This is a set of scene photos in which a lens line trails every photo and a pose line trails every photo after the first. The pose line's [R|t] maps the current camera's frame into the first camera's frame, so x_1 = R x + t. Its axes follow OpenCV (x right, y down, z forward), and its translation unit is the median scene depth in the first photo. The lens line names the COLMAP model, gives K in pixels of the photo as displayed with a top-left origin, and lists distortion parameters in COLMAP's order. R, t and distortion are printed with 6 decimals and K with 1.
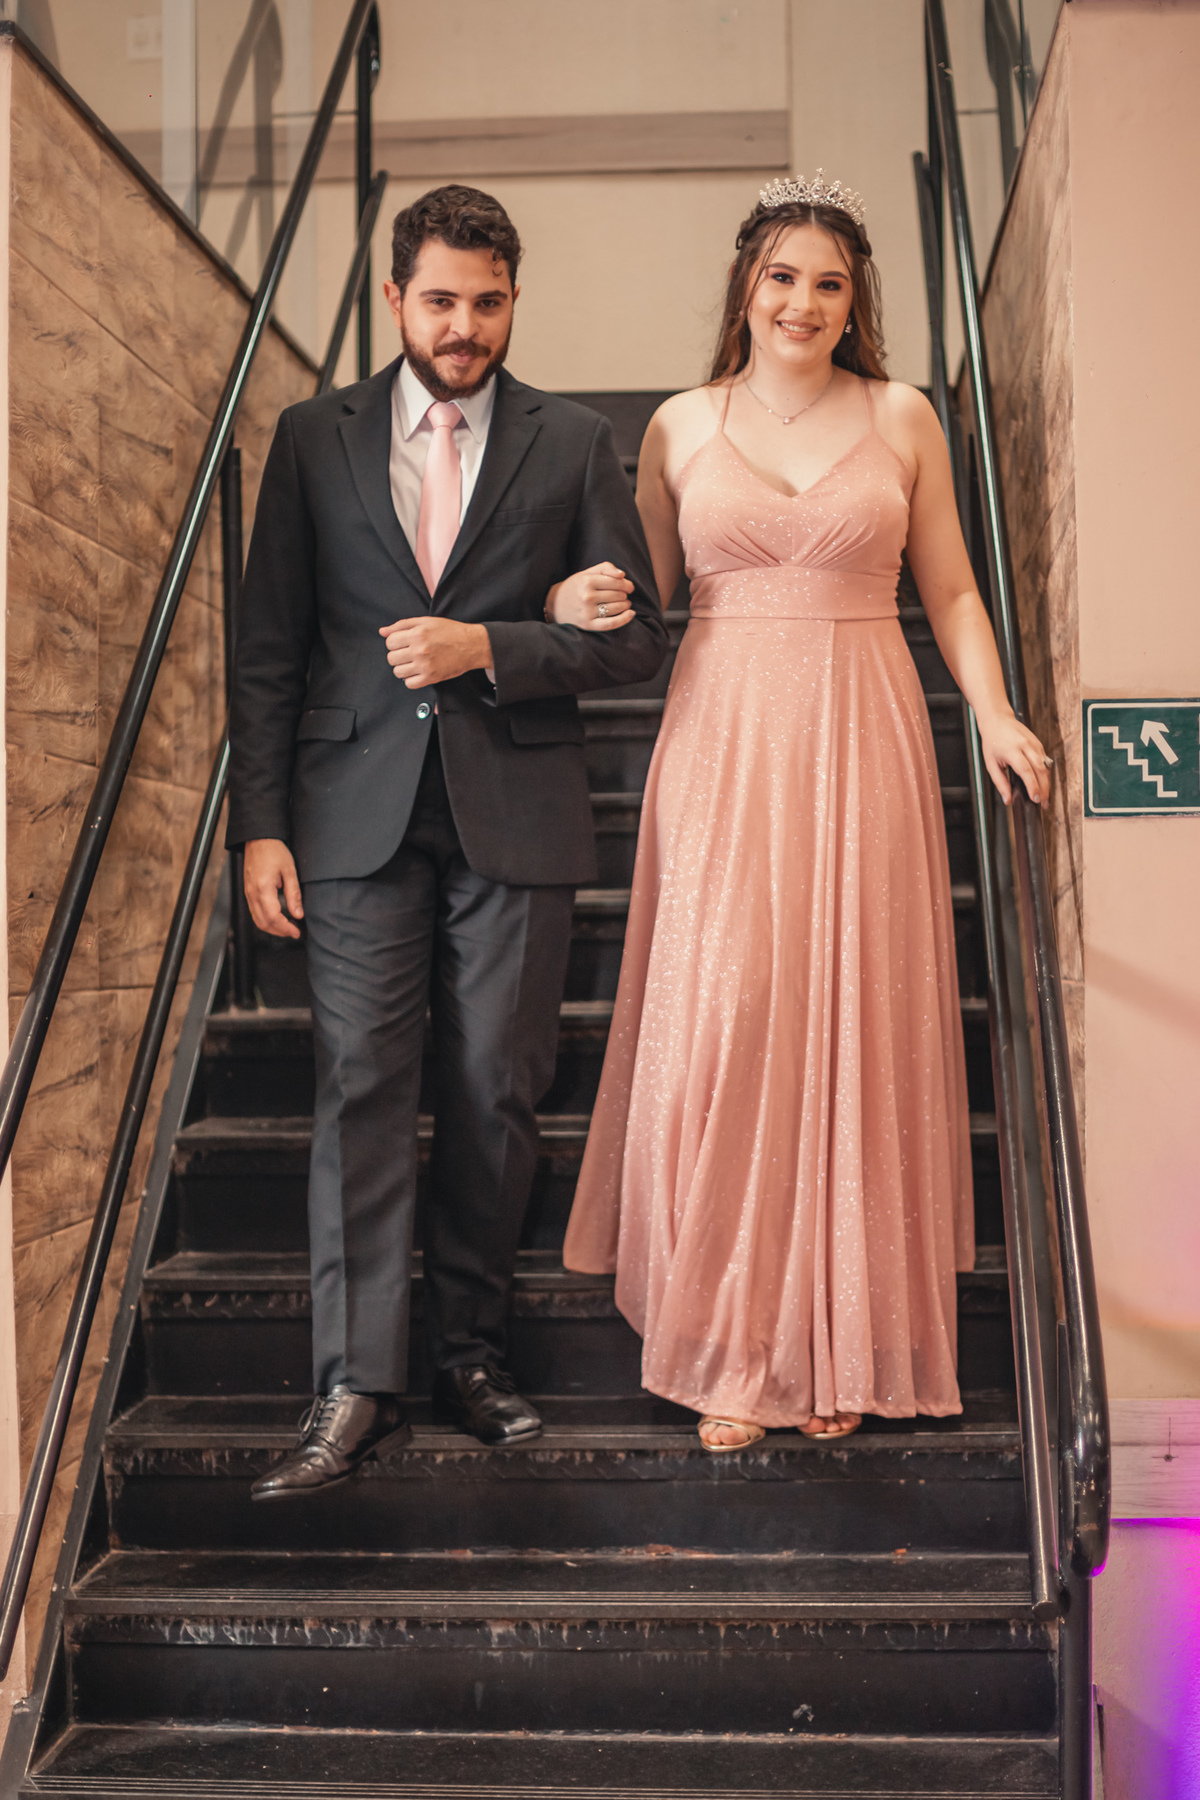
lens RADIAL K [[3128.0, 0, 600.0], [0, 3128.0, 900.0], [0, 0, 1]] dist [-0.137833, -0.042674]
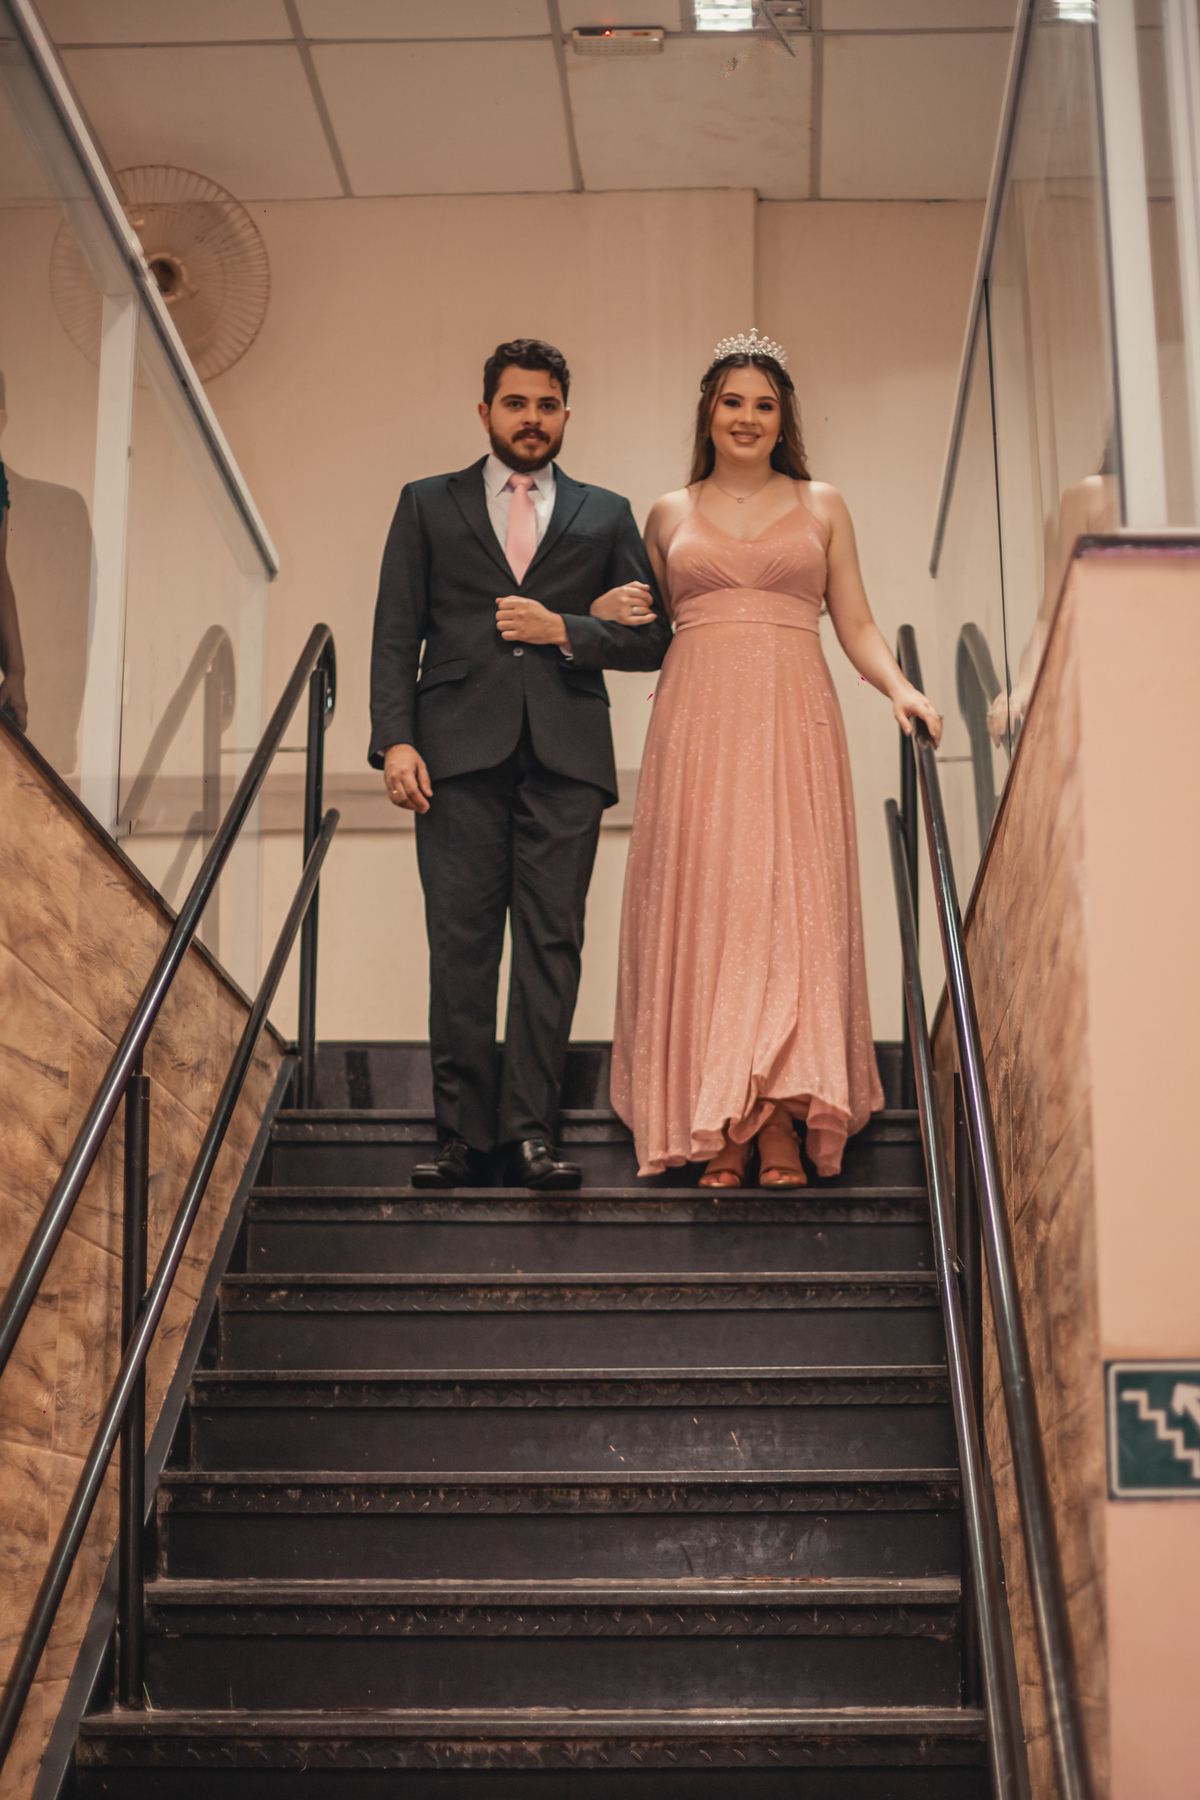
lens RADIAL K [[3052.9, 0, 659.5], [0, 3052.9, 979.0], [0, 0, 1]] dist [-0.120483, -0.017026]
pose [[0.999437, 0.017560, 0.028591, 0.007432], [-0.011672, 0.980855, -0.194389, -0.003174], [-0.031457, 0.193946, 0.980508, 0.131968]]
